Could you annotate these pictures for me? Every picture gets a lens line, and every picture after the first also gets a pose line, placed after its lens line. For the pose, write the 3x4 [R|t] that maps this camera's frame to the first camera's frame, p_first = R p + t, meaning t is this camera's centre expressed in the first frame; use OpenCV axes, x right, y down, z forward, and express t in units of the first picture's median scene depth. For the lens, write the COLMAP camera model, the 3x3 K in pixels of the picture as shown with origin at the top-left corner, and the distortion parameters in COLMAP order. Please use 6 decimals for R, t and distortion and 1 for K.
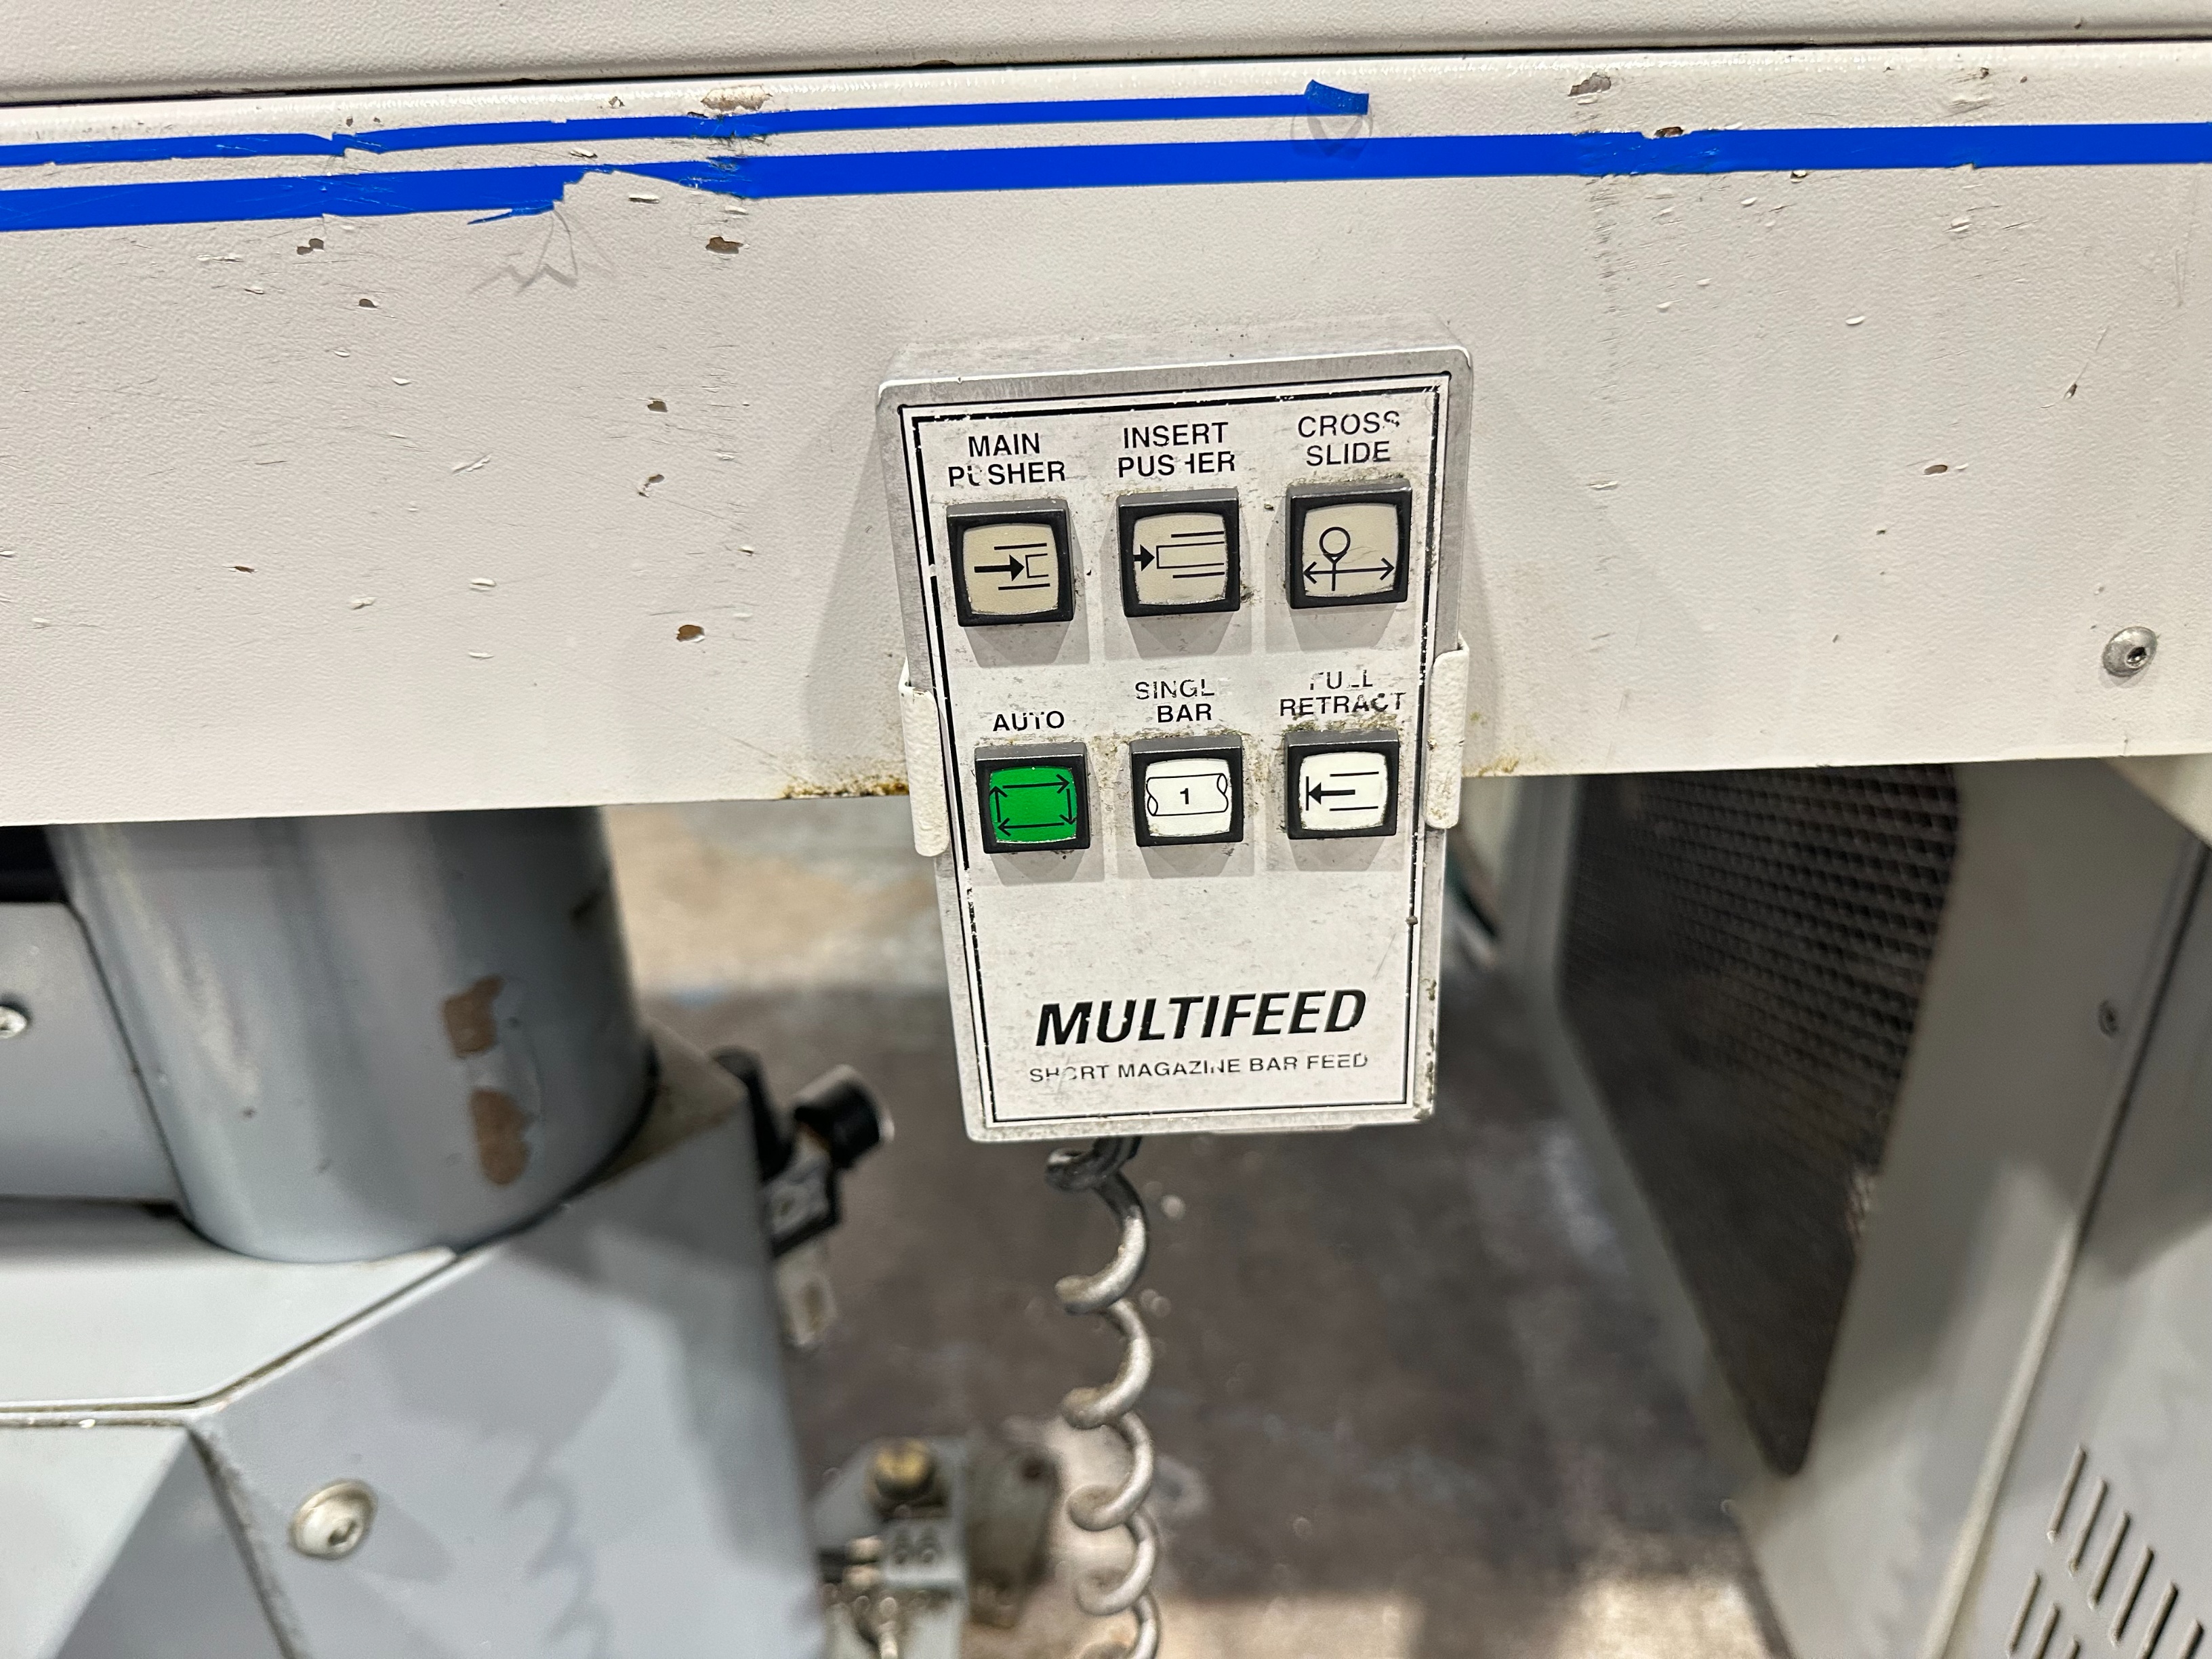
lens RADIAL K [[1547.7, 0, 1108.6], [0, 1547.7, 817.7], [0, 0, 1]] dist [0.054178, -0.073887]
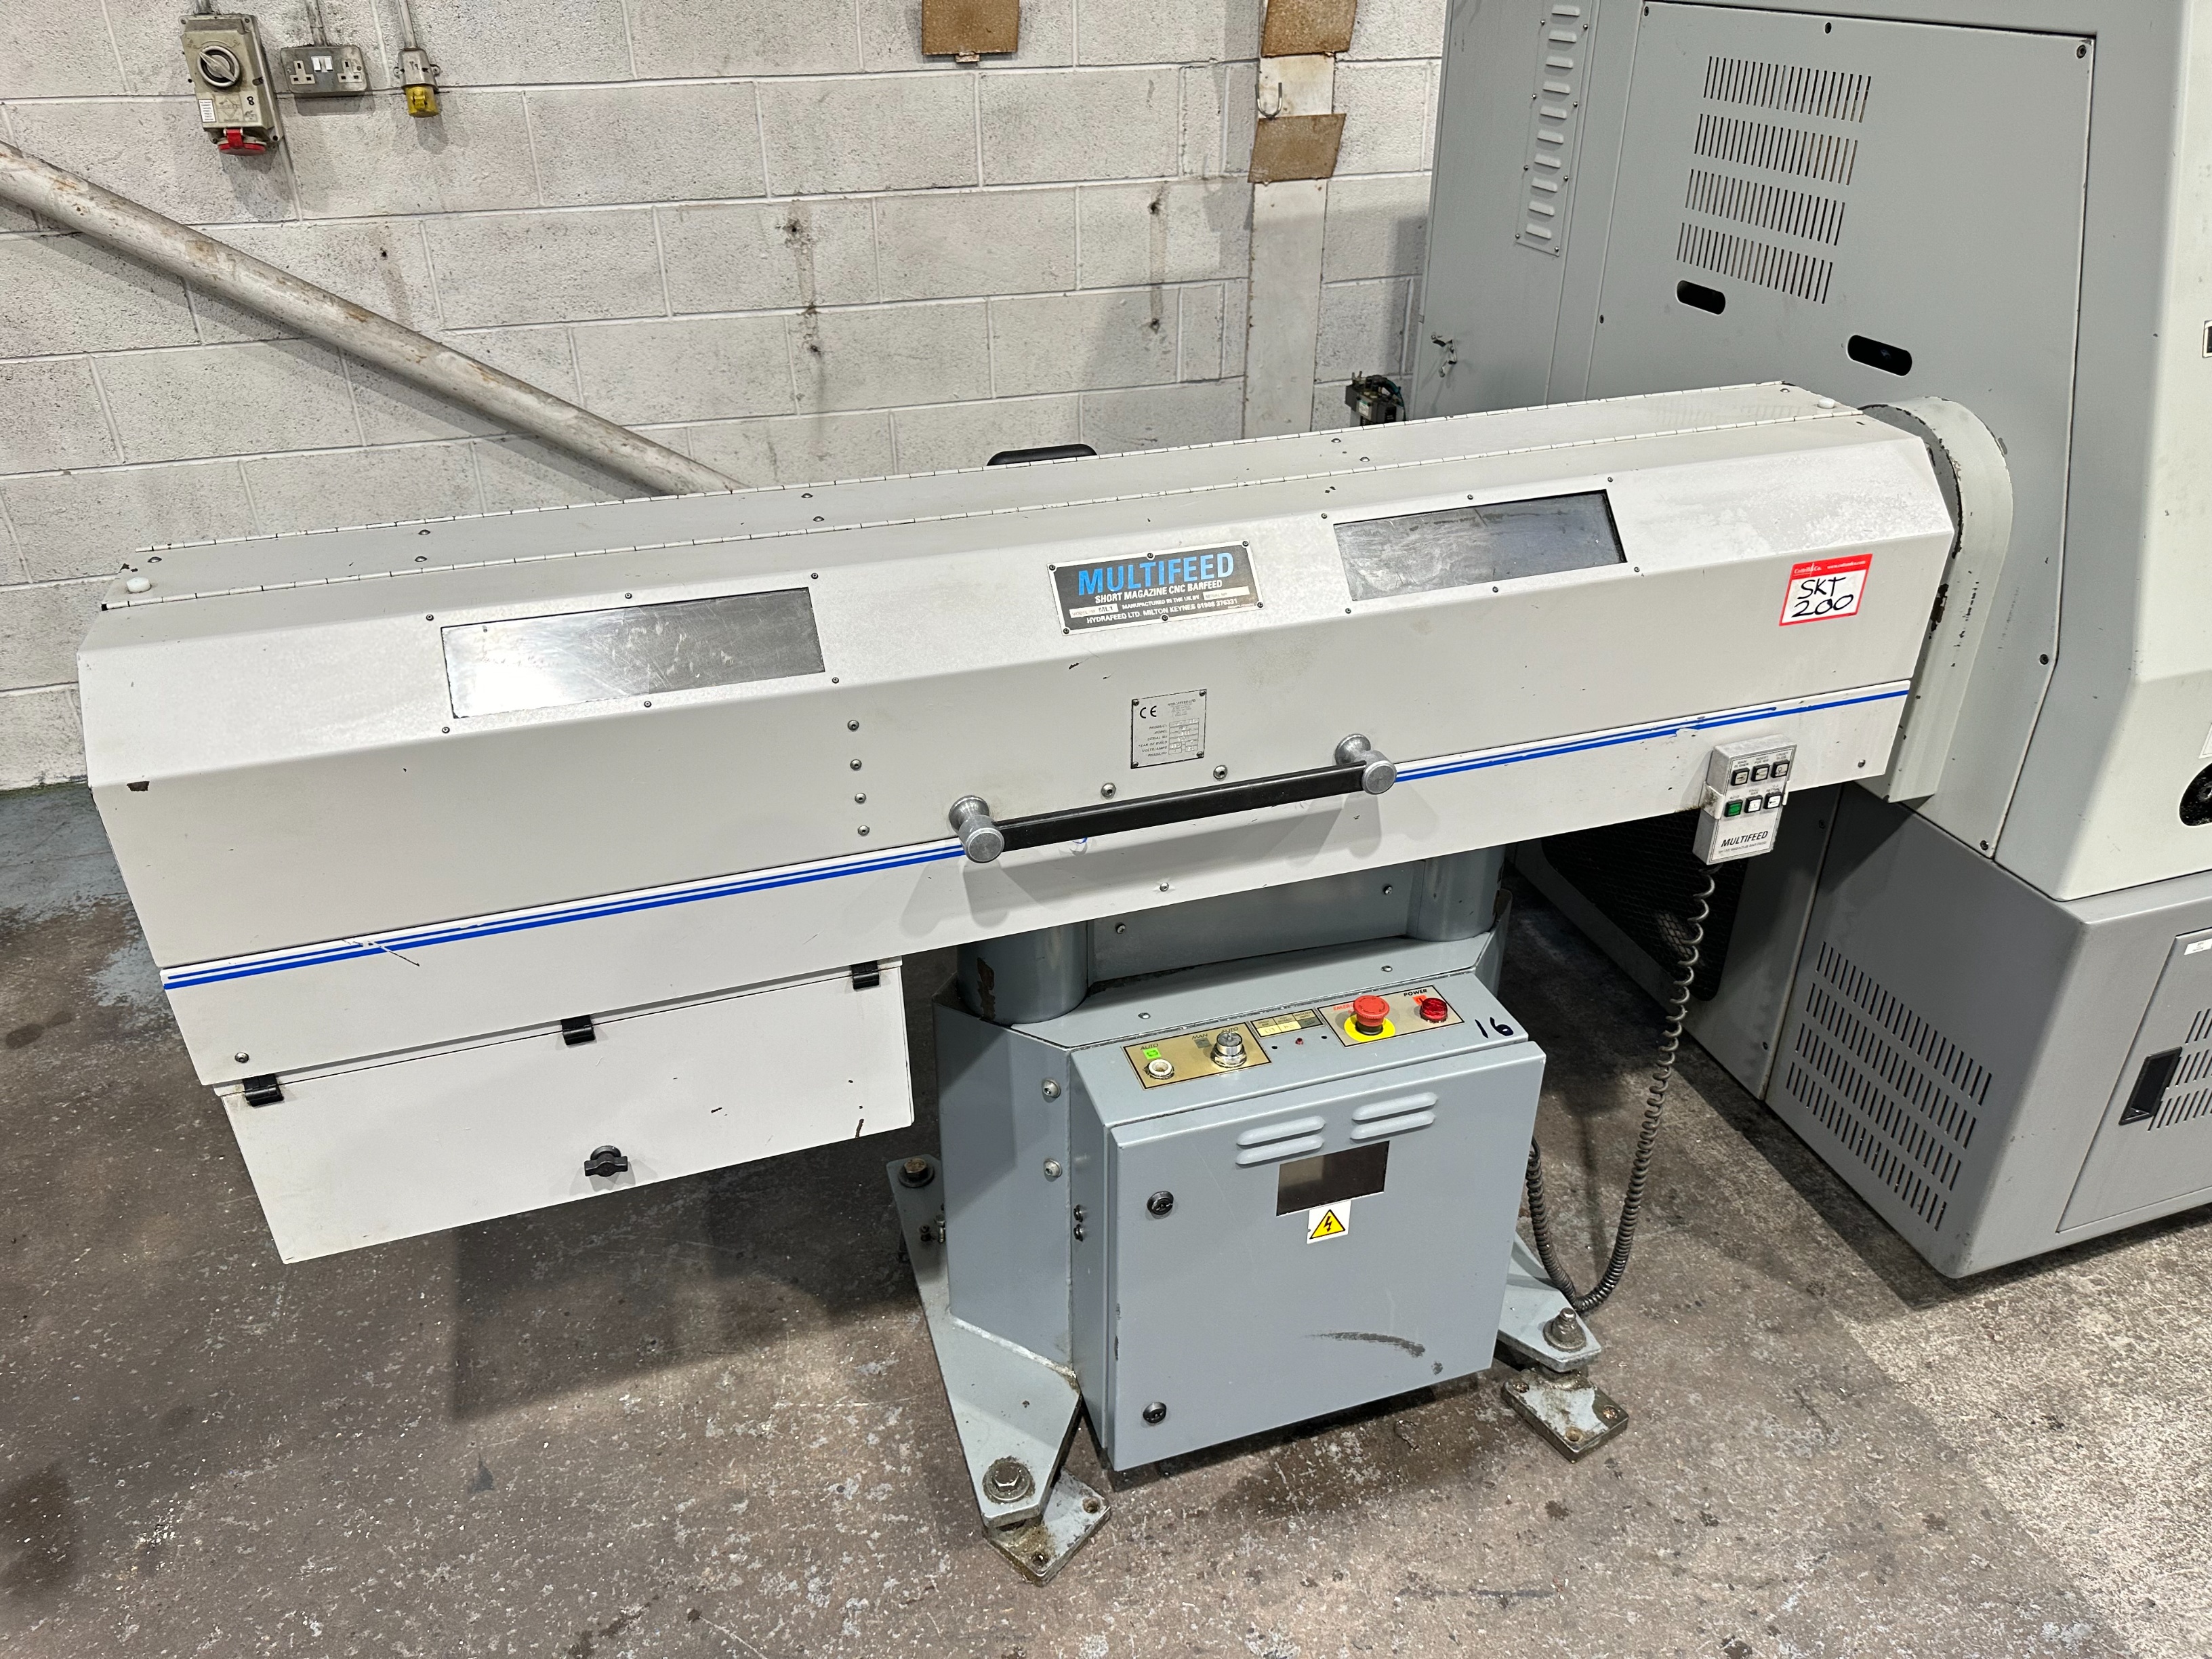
lens RADIAL K [[1547.7, 0, 1108.6], [0, 1547.7, 817.7], [0, 0, 1]] dist [0.054178, -0.073887]
pose [[0.958921, -0.121751, 0.256215, -4.446515], [0.107526, 0.991814, 0.068867, -0.738062], [-0.262503, -0.038488, 0.964163, -4.885264]]
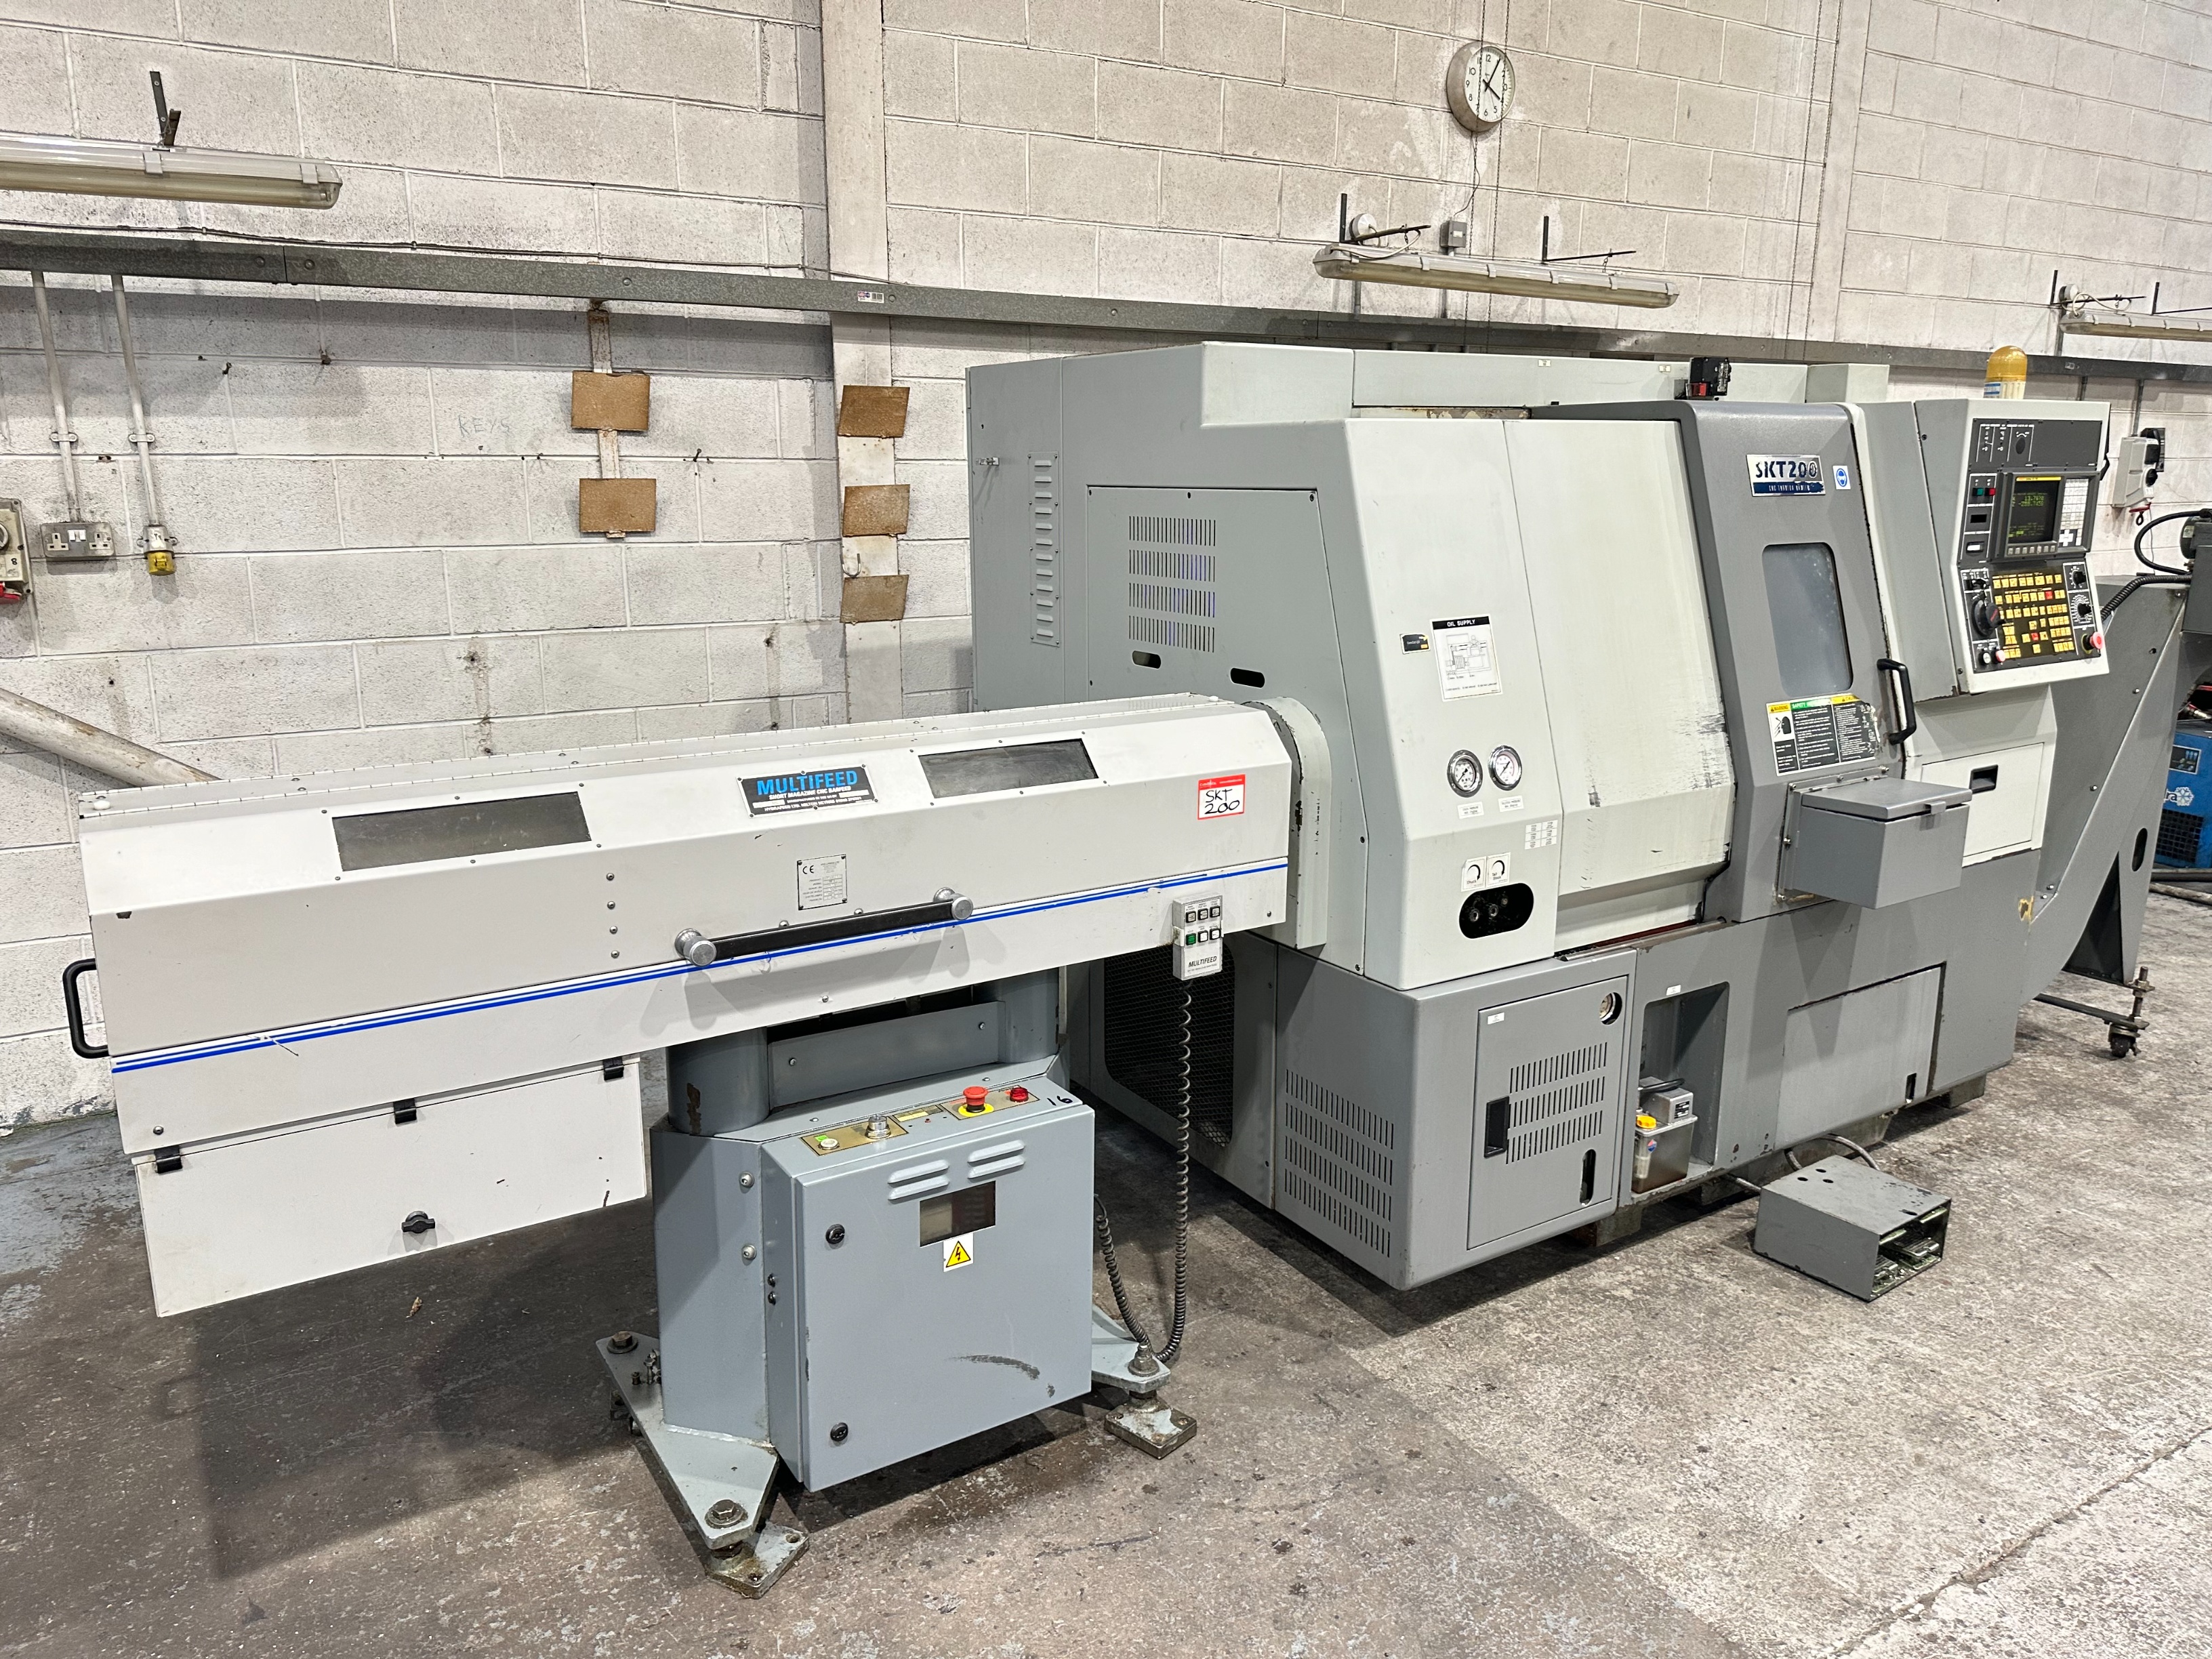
lens RADIAL K [[1547.7, 0, 1108.6], [0, 1547.7, 817.7], [0, 0, 1]] dist [0.054178, -0.073887]
pose [[0.854783, -0.086696, 0.511693, -5.841867], [0.210466, 0.959142, -0.189076, 1.068628], [-0.474394, 0.269313, 0.838105, -7.775157]]
